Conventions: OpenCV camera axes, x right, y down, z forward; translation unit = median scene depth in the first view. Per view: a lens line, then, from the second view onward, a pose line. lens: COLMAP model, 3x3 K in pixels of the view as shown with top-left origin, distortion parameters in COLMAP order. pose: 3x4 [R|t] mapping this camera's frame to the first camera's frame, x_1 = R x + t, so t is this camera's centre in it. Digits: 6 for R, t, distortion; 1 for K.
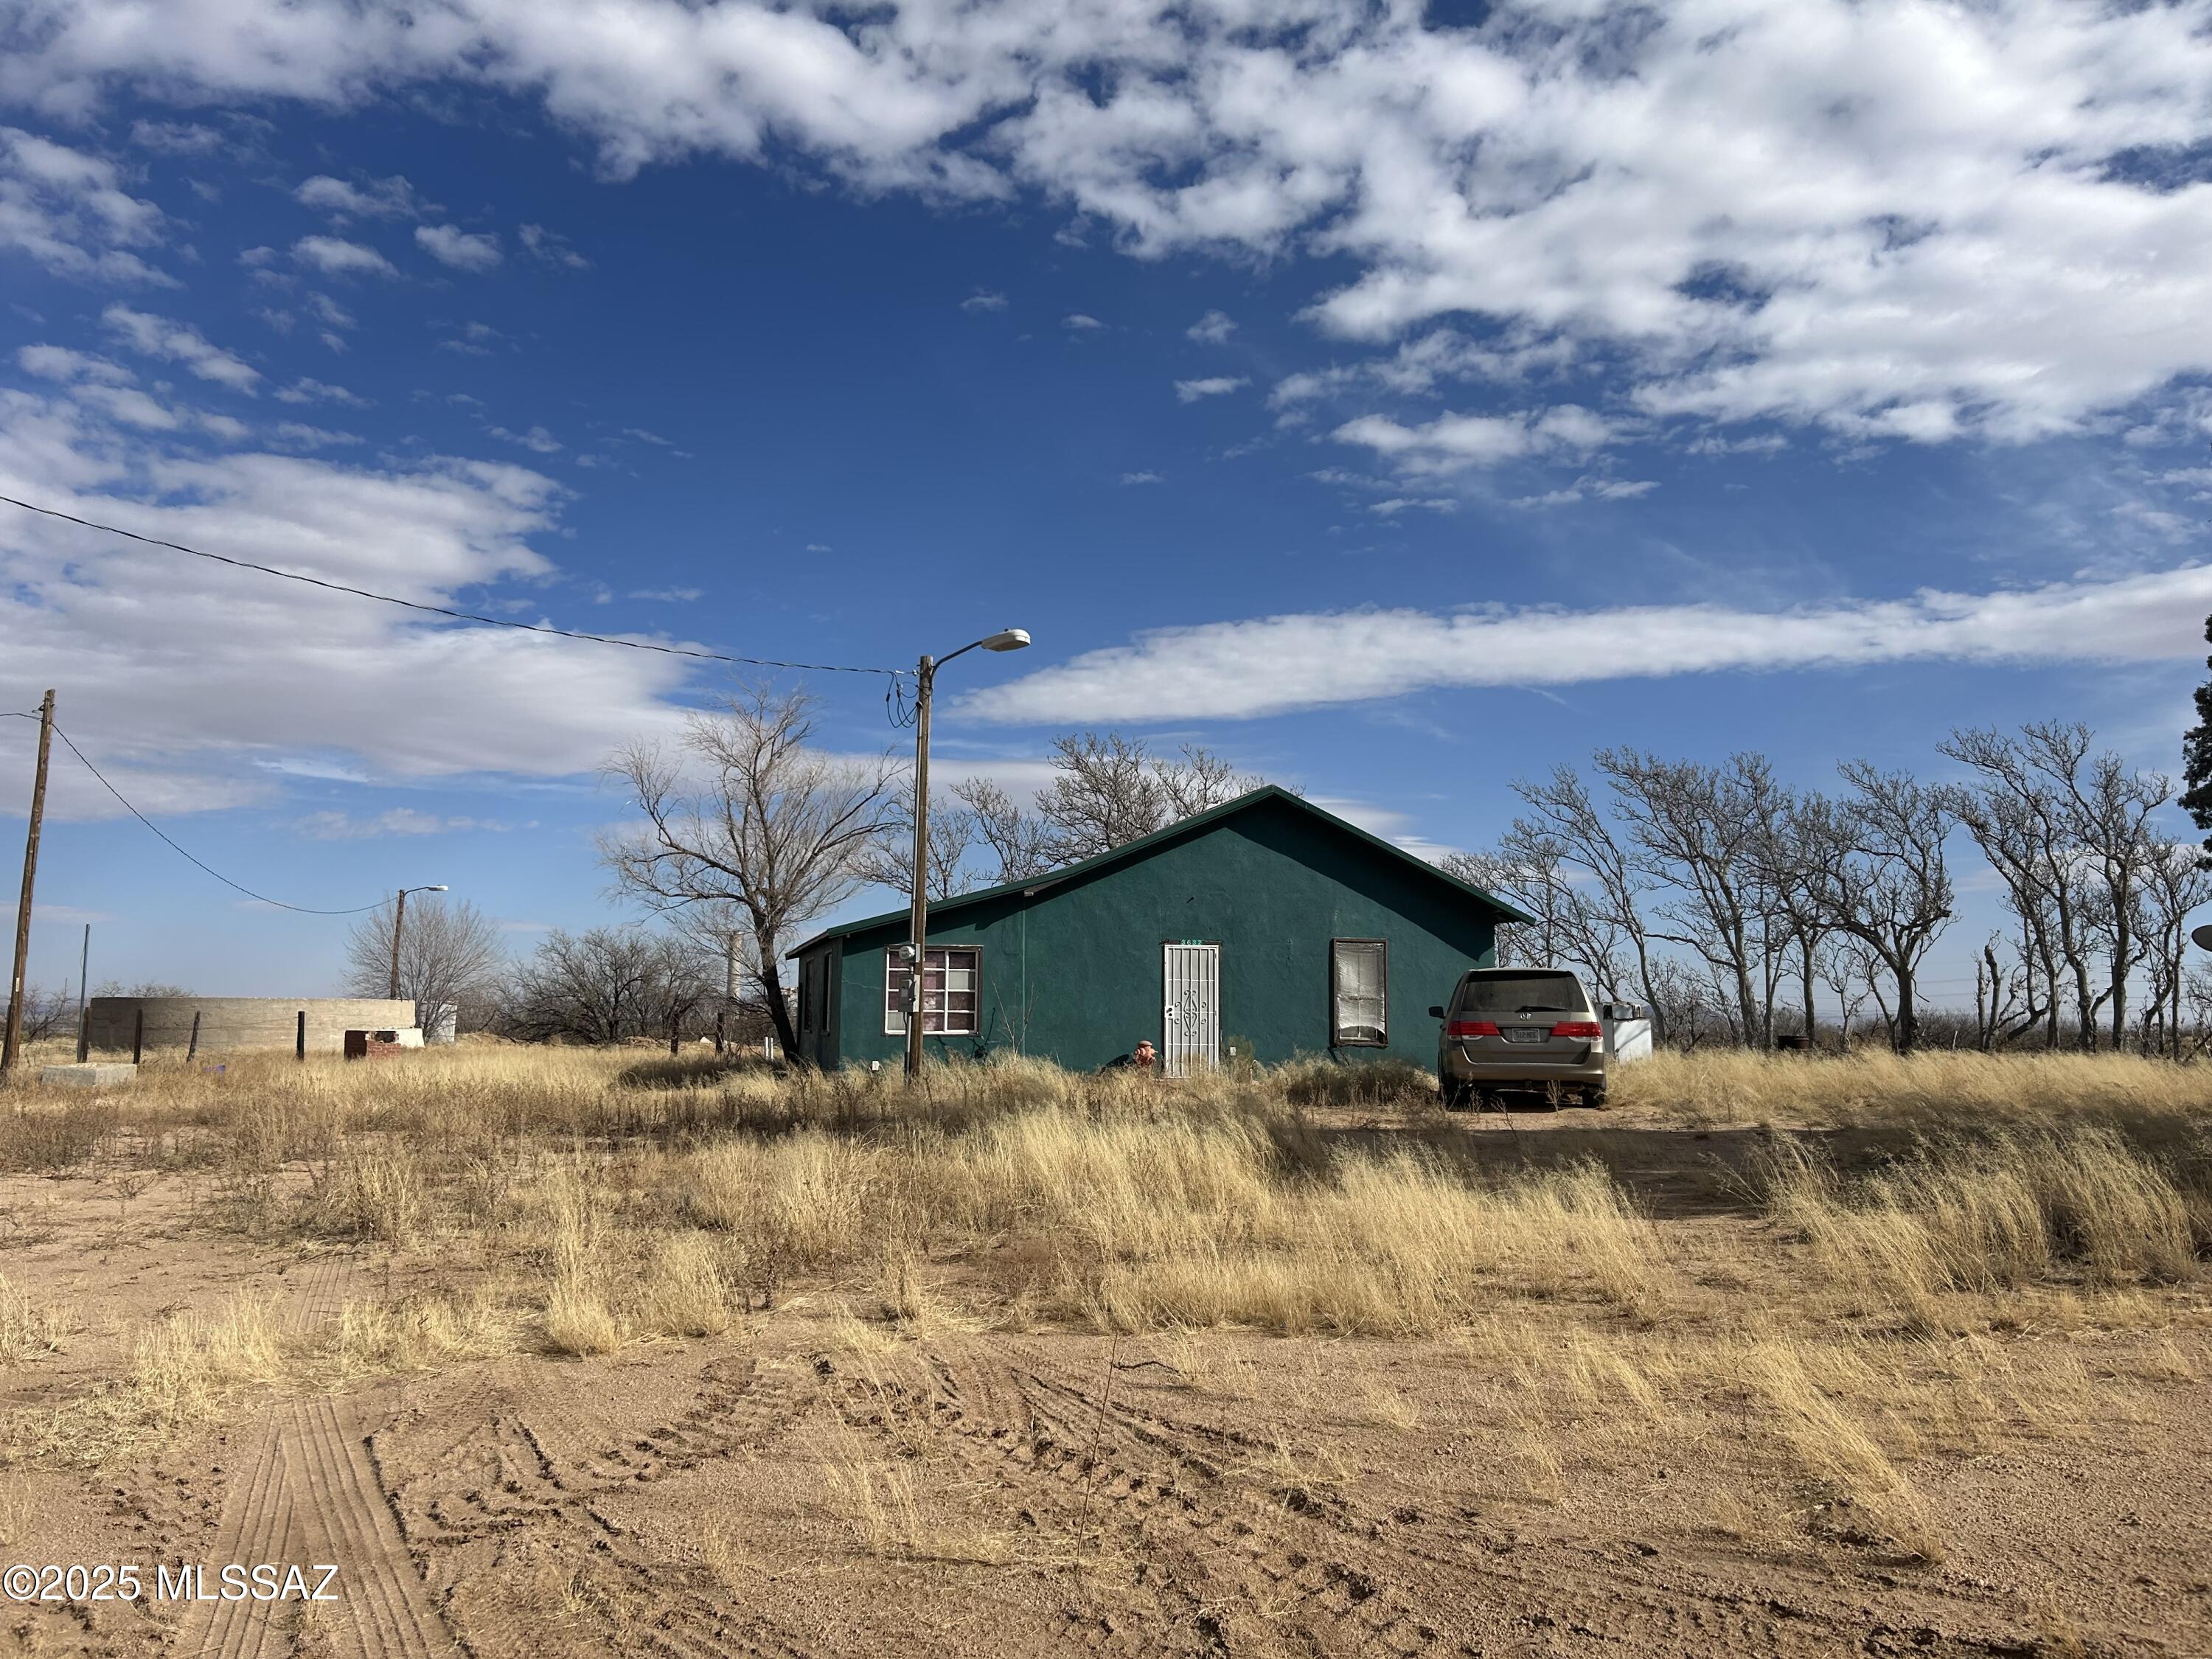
lens RADIAL K [[1648.5, 0, 1088.6], [0, 1648.5, 882.2], [0, 0, 1]] dist [0.001898, -0.008078]
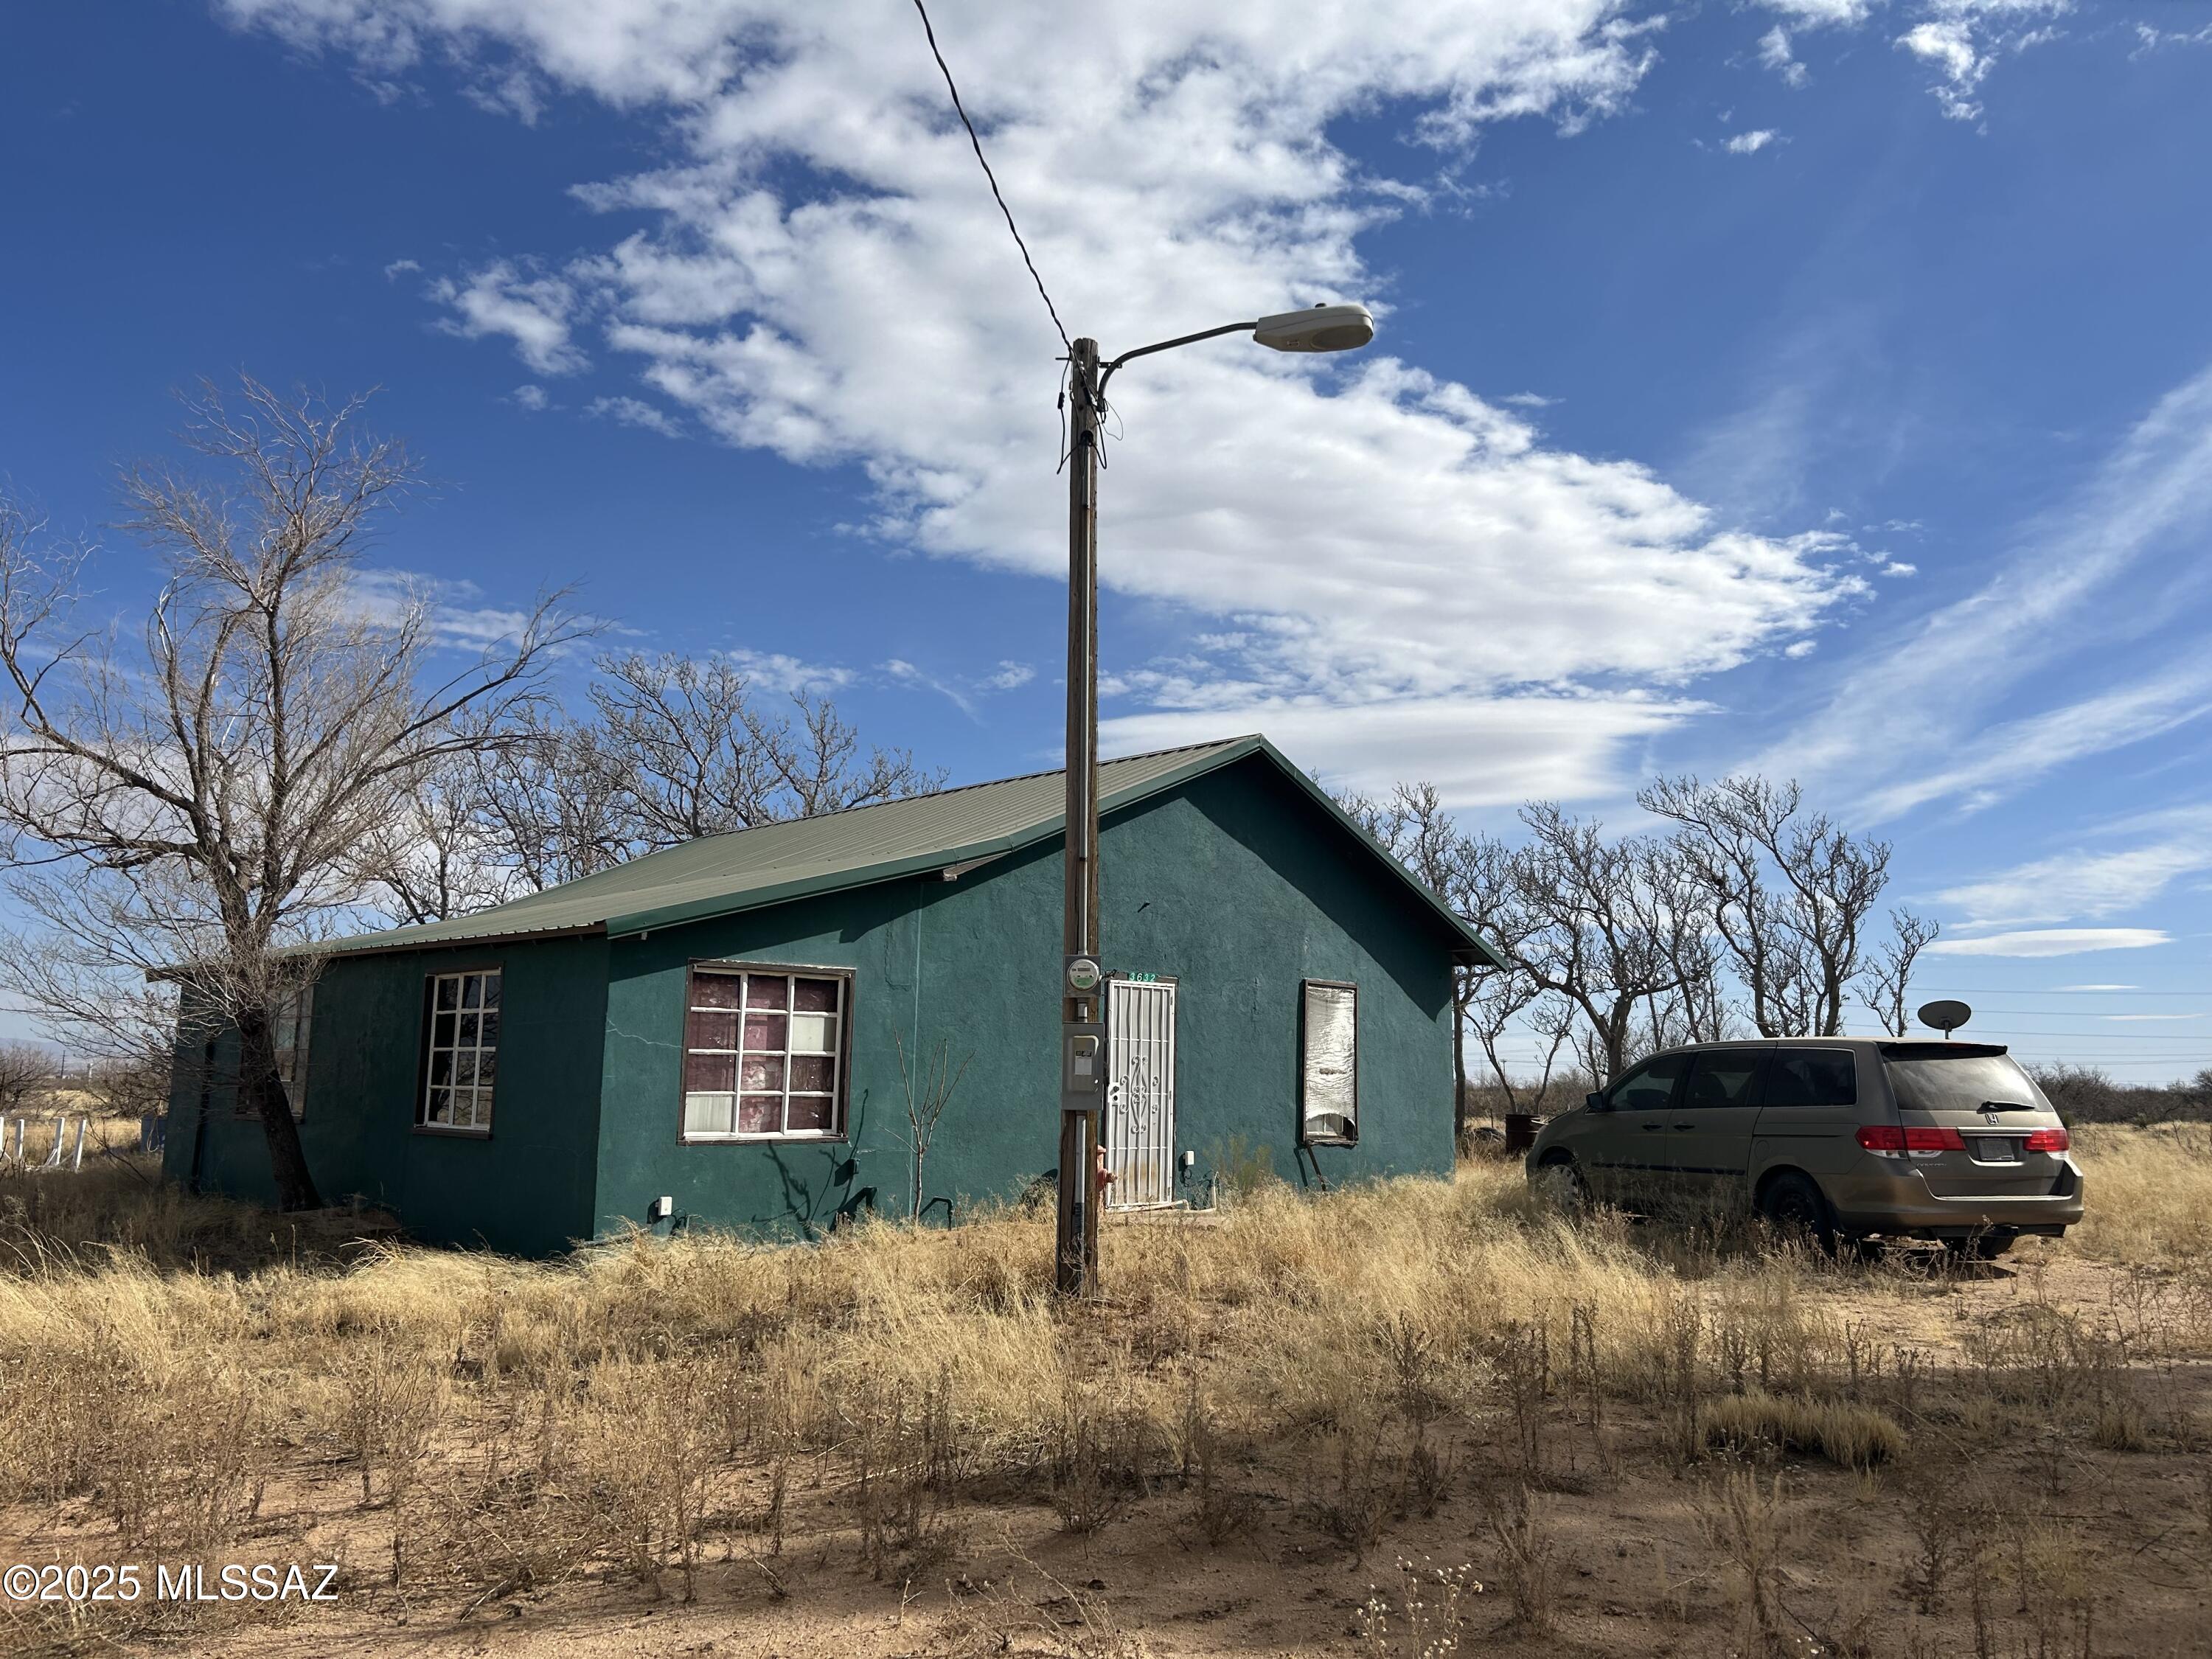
lens RADIAL K [[1648.5, 0, 1122.3], [0, 1648.5, 845.4], [0, 0, 1]] dist [0.001898, -0.008078]
pose [[0.847956, 0.078568, 0.524211, -0.089305], [-0.050243, 0.996415, -0.068069, 0.010122], [-0.527680, 0.031382, 0.848863, 0.165581]]
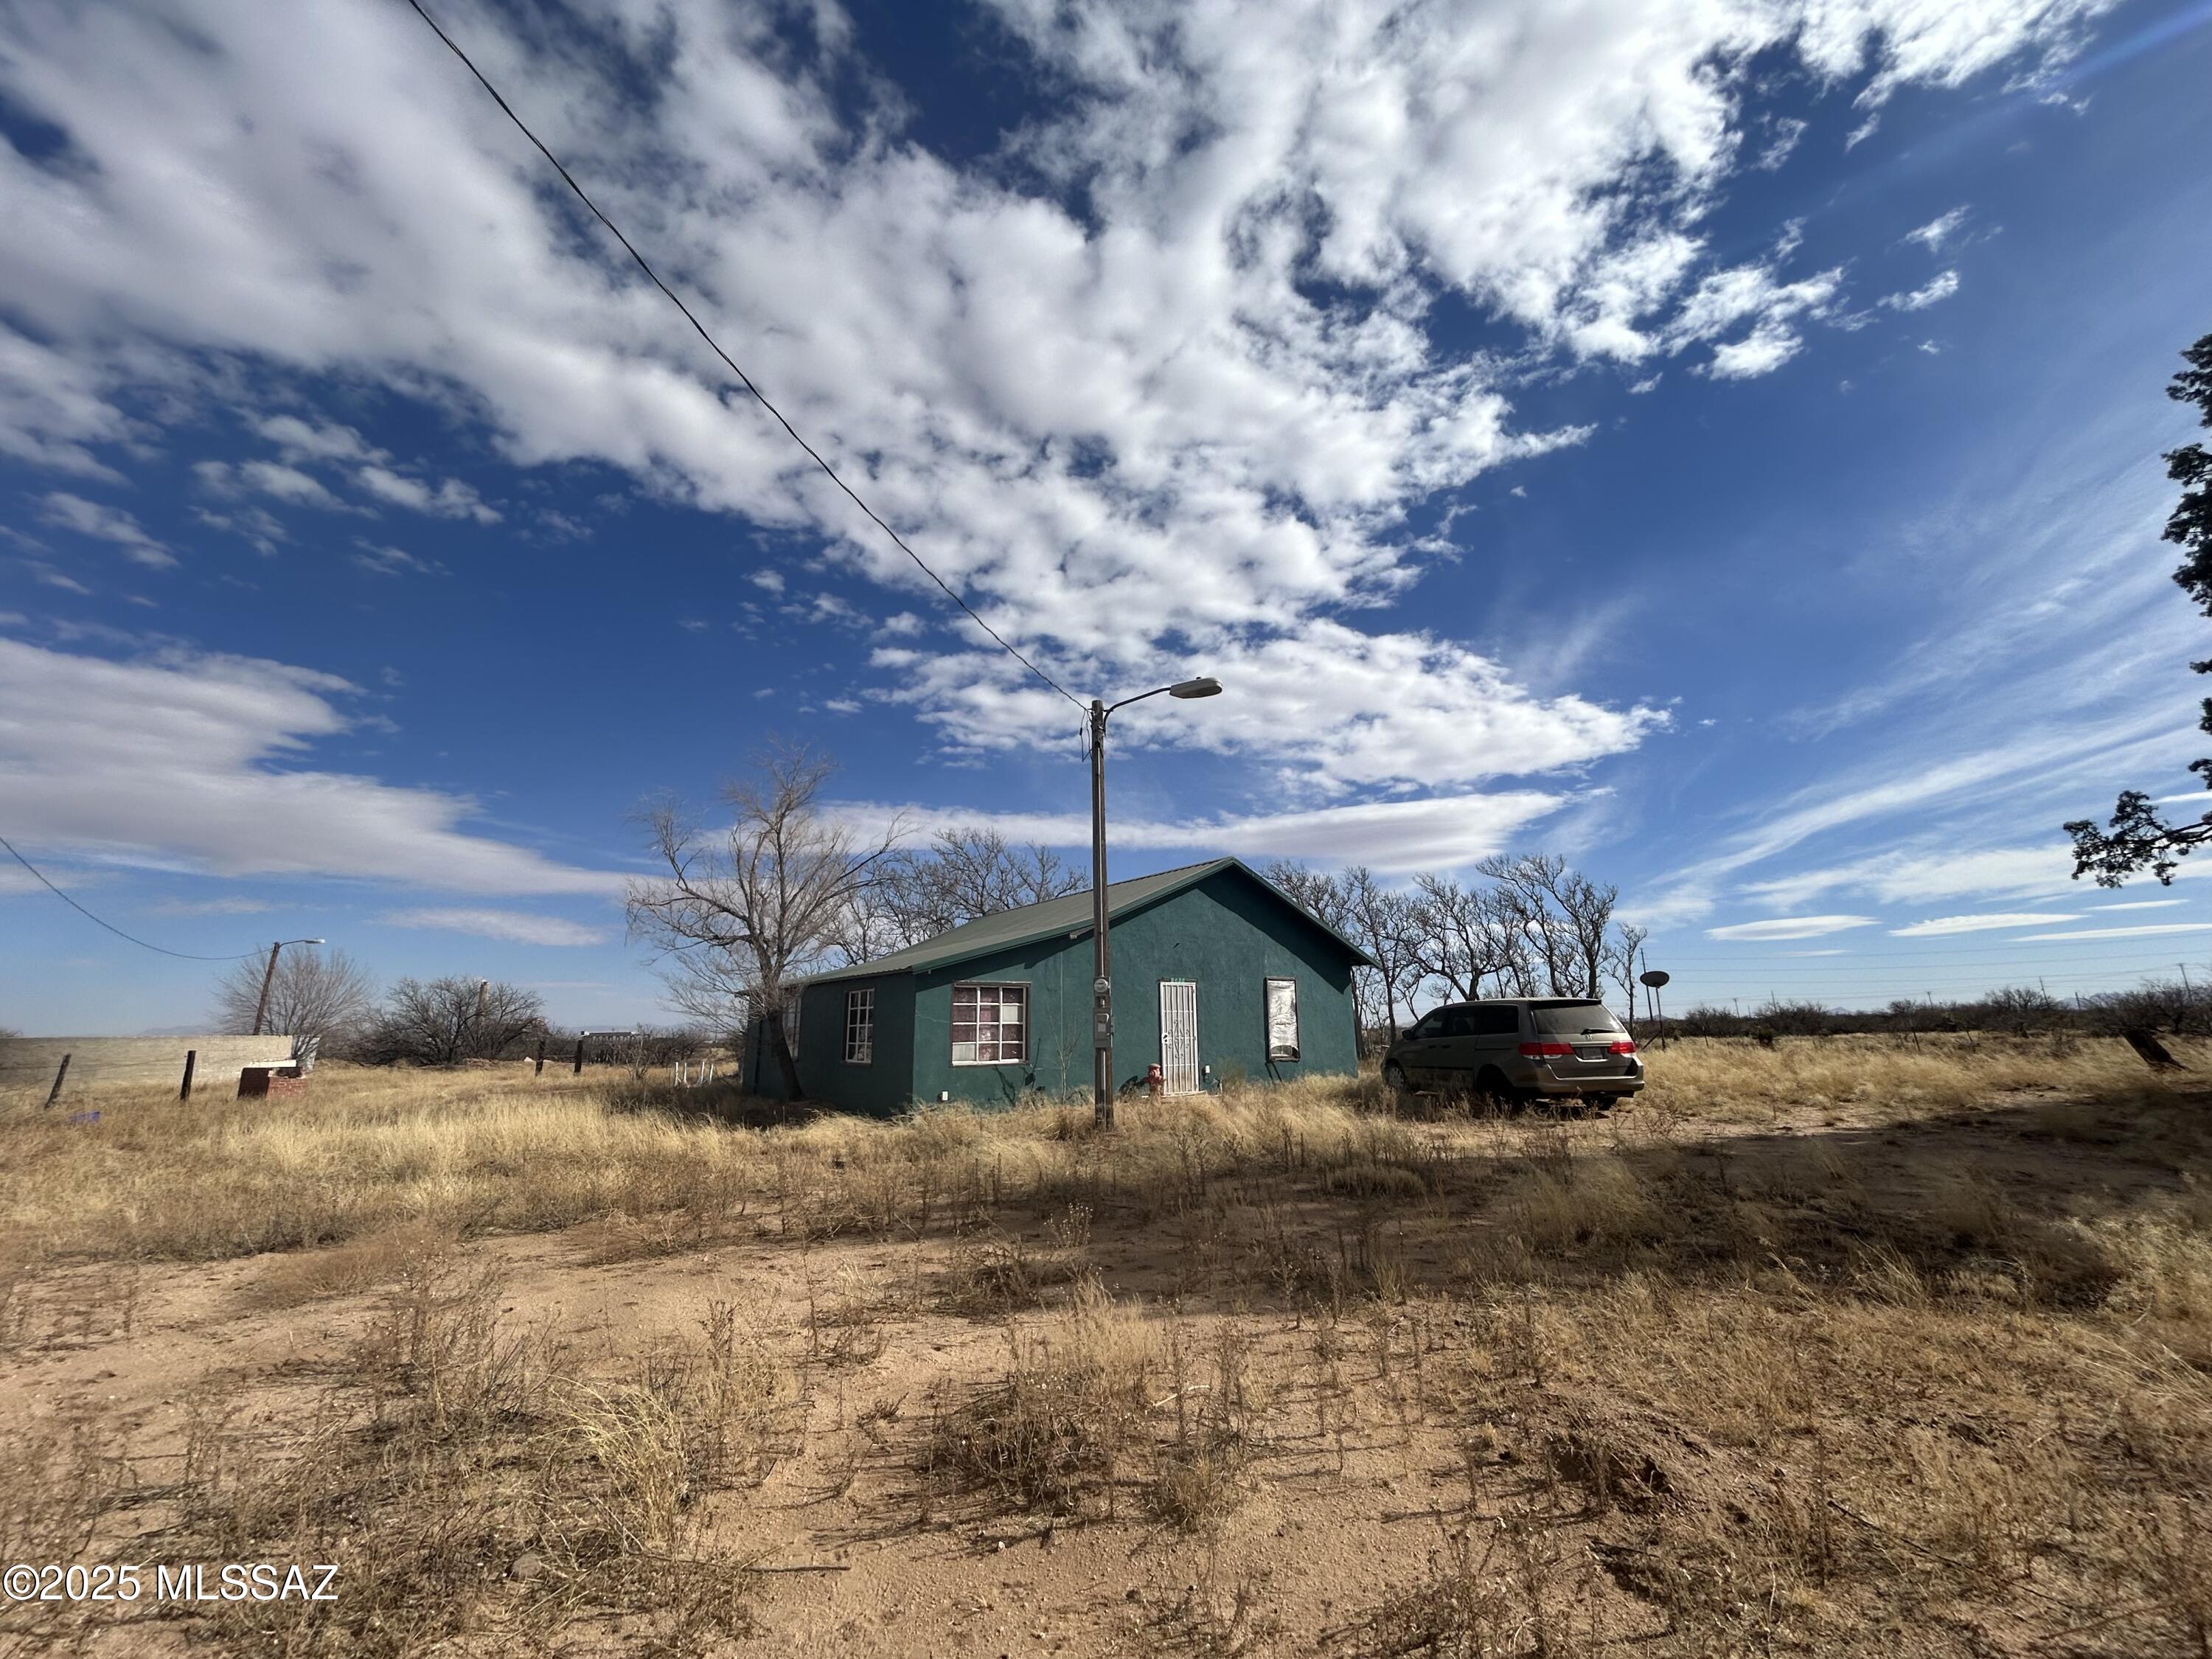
lens RADIAL K [[882.7, 0, 1100.1], [0, 882.7, 809.6], [0, 0, 1]] dist [-0.023864, -0.000318]
pose [[0.923150, 0.073051, 0.377435, -0.084692], [-0.009599, 0.985854, -0.167329, 0.007399], [-0.384320, 0.150847, 0.910793, 0.135076]]
